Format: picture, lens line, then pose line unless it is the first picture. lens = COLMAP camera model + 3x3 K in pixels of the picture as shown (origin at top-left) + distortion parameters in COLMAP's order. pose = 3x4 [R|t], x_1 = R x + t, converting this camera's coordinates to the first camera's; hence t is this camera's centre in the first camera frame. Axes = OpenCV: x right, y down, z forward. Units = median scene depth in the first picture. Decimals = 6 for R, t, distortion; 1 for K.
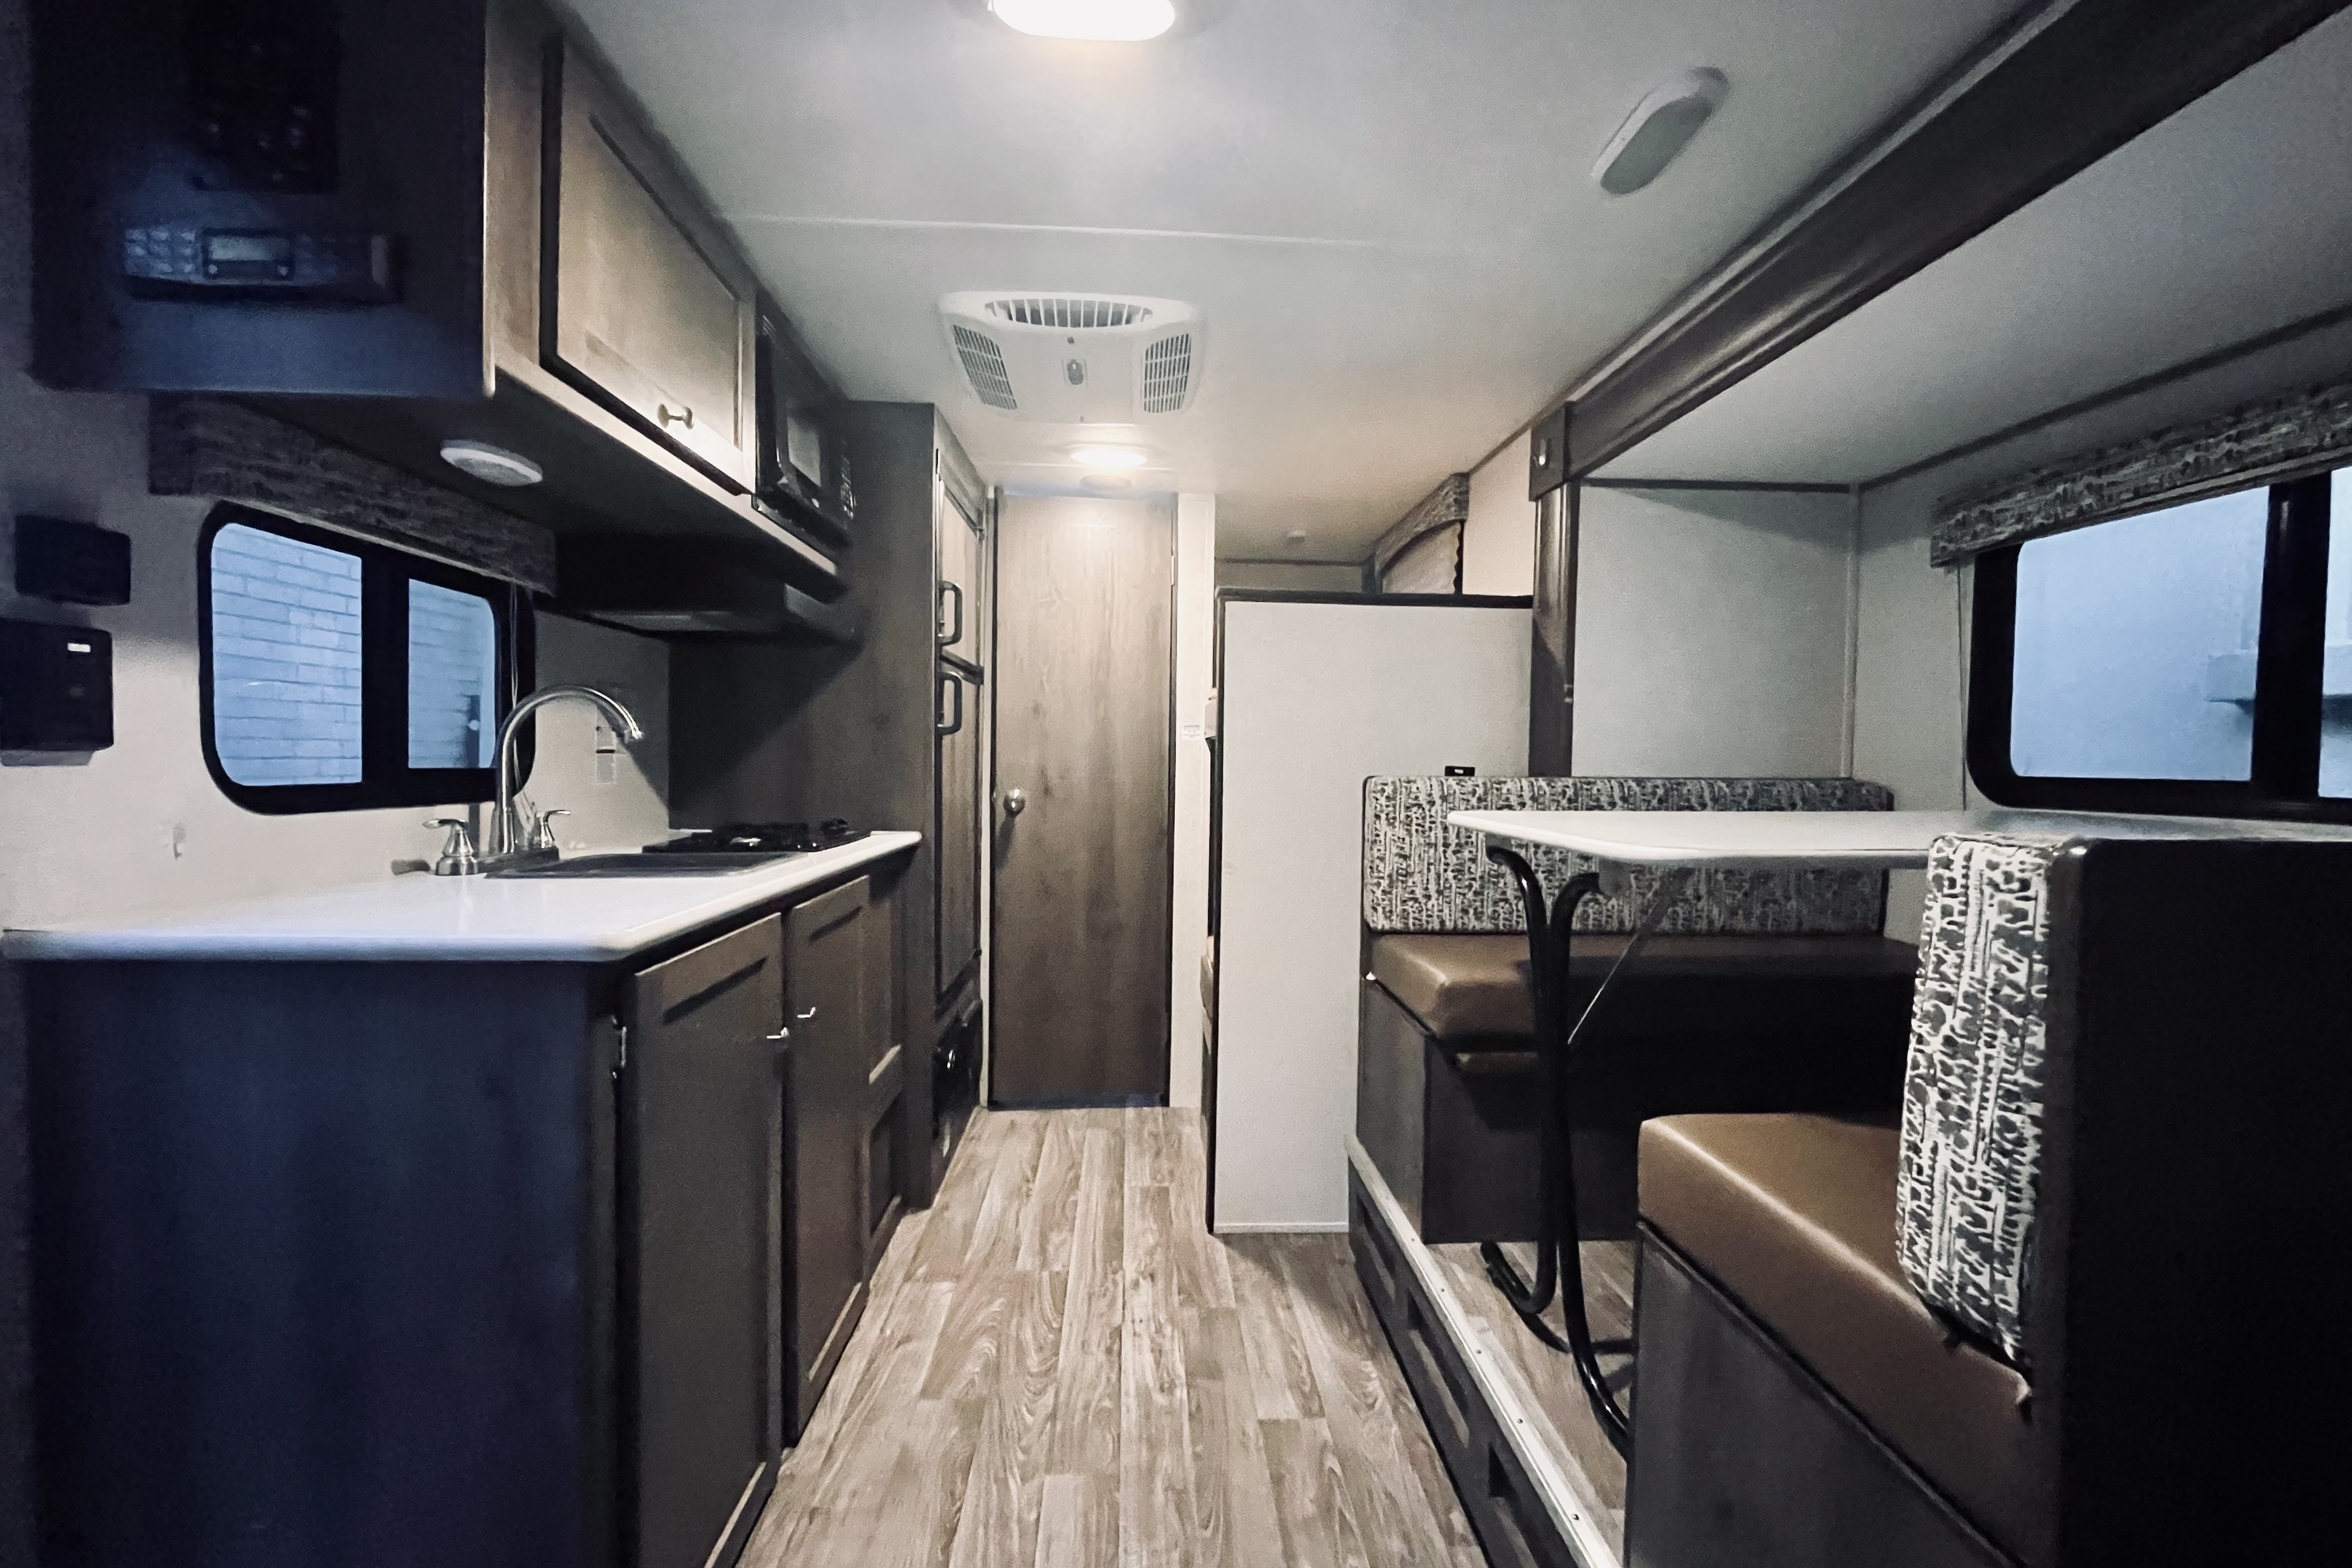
lens RADIAL K [[950.8, 0, 1176.0], [0, 950.8, 784.0], [0, 0, 1]] dist [-0.010055, -0.000244]
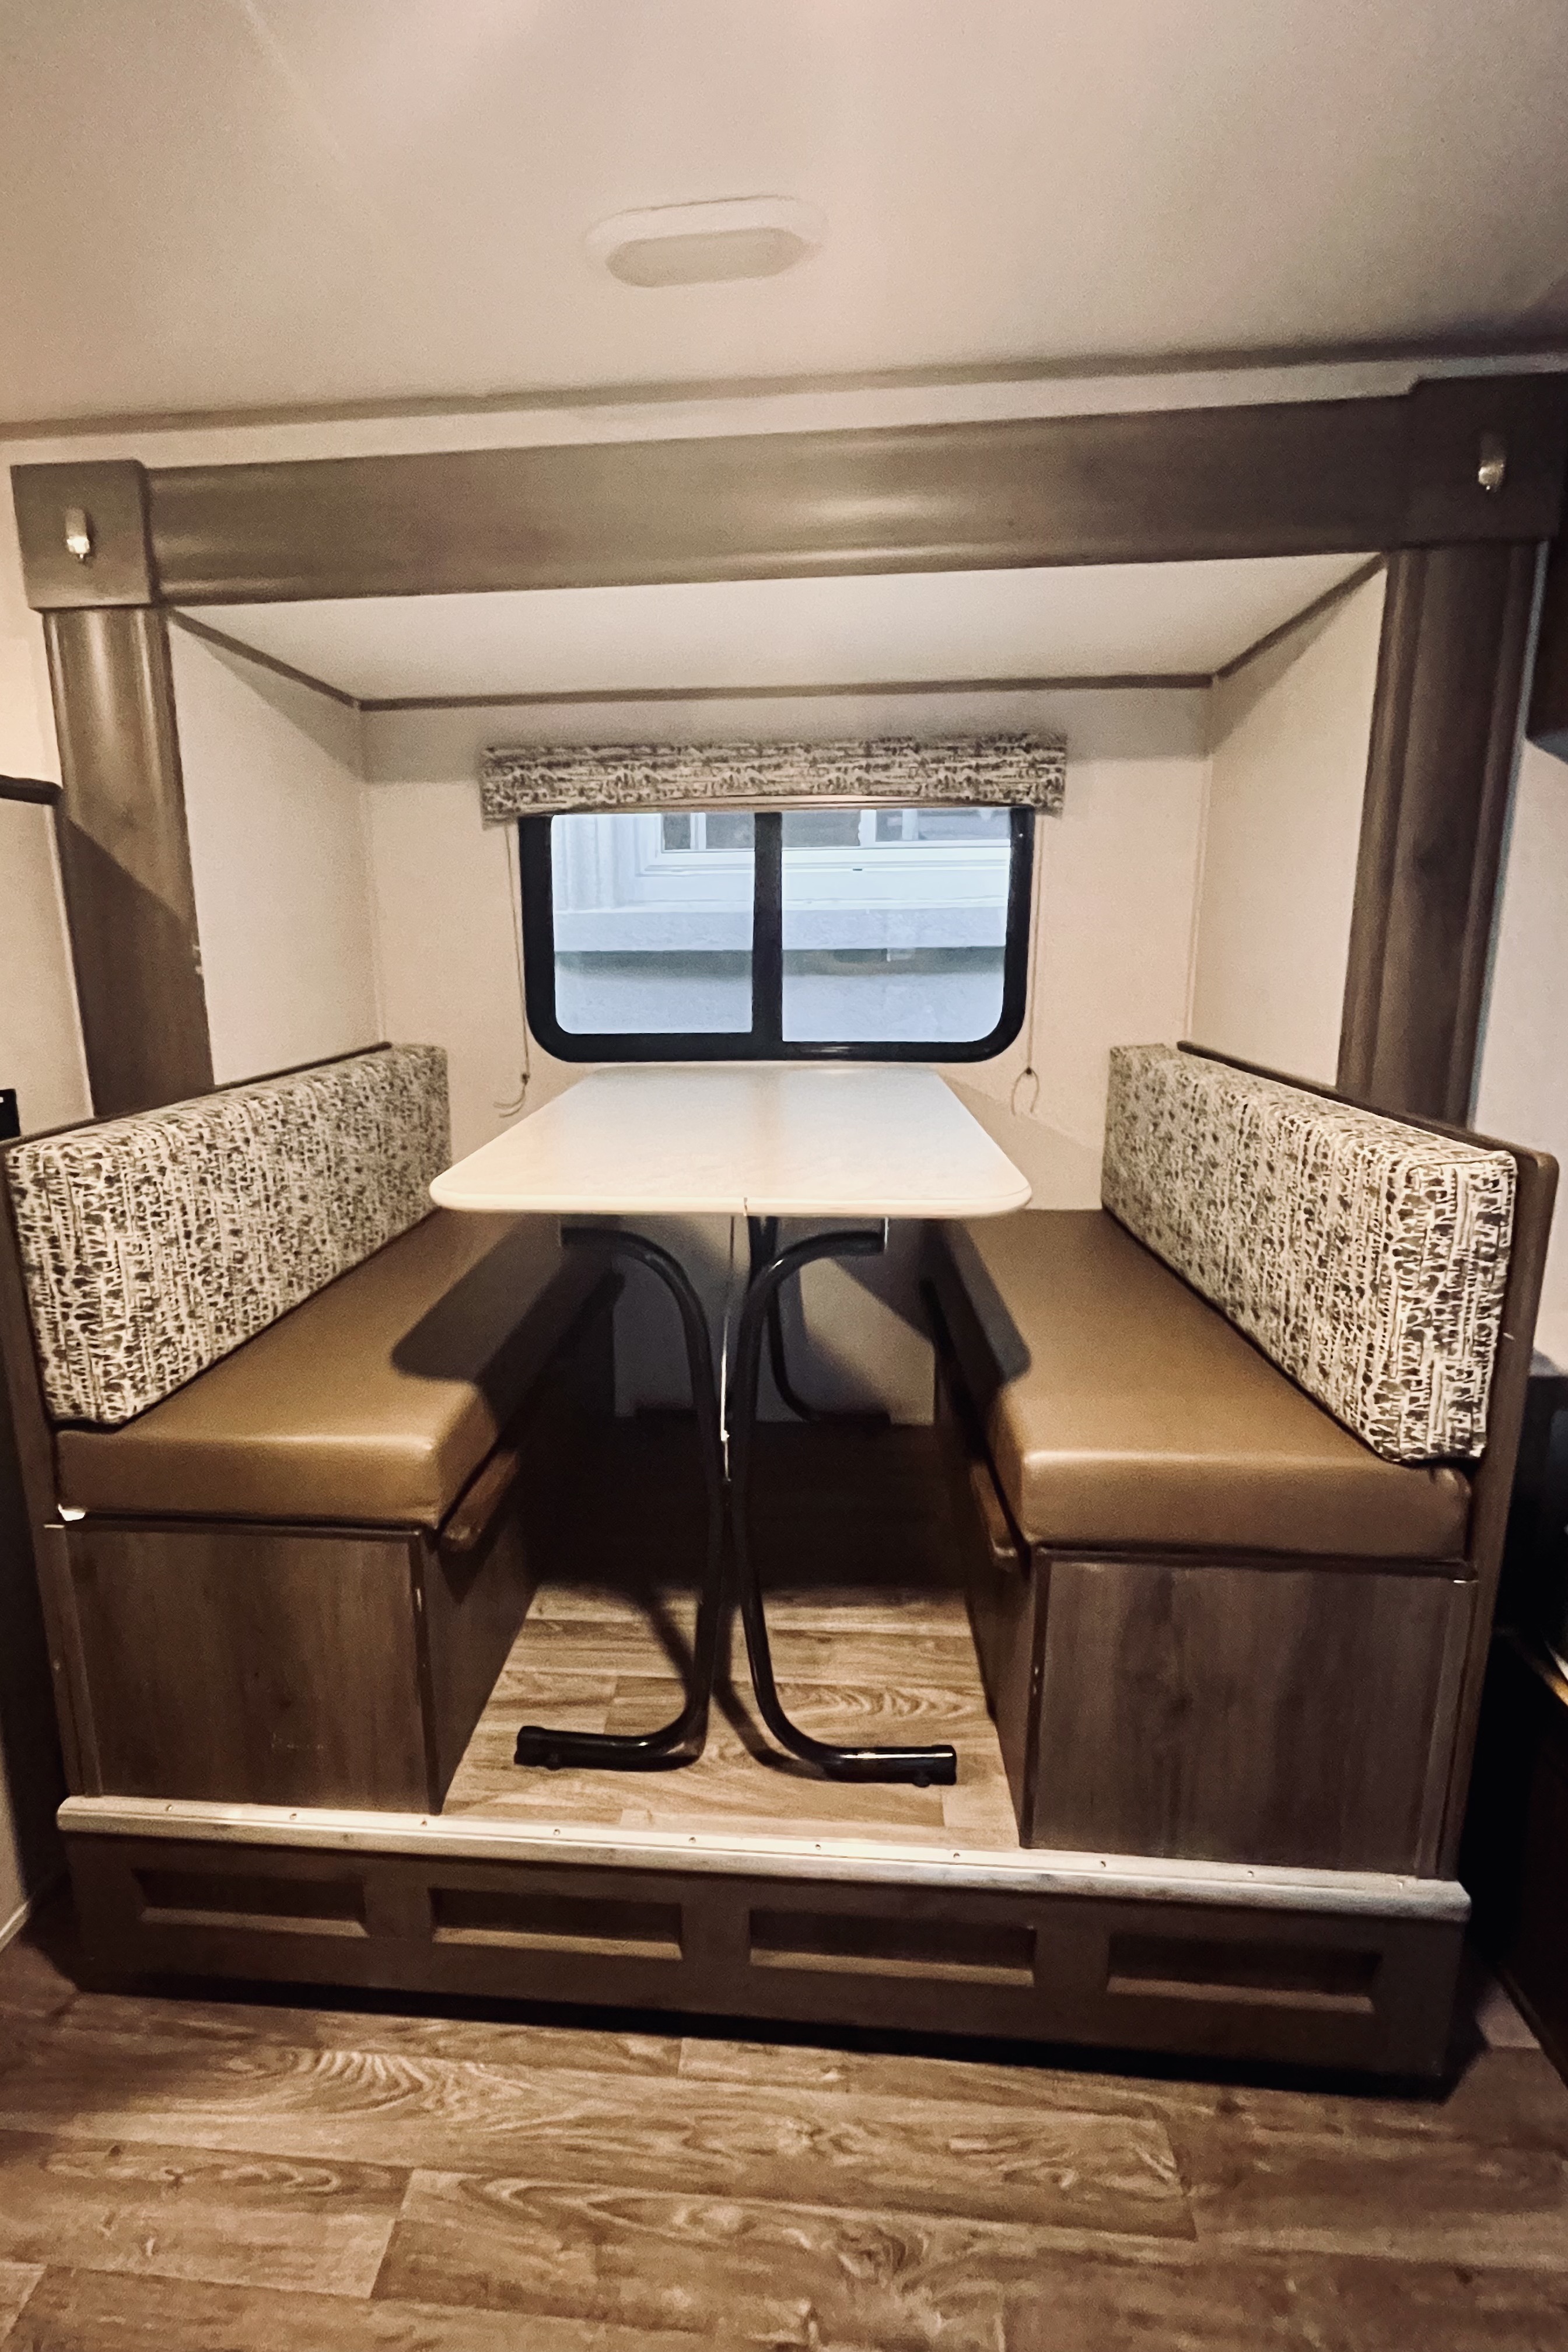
lens RADIAL K [[1101.4, 0, 728.9], [0, 1101.4, 1164.9], [0, 0, 1]] dist [0.012723, -0.000796]
pose [[0.143698, -0.215522, 0.965868, -0.383949], [0.039601, 0.976468, 0.211996, -0.131958], [-0.988829, 0.007786, 0.148852, 0.676213]]
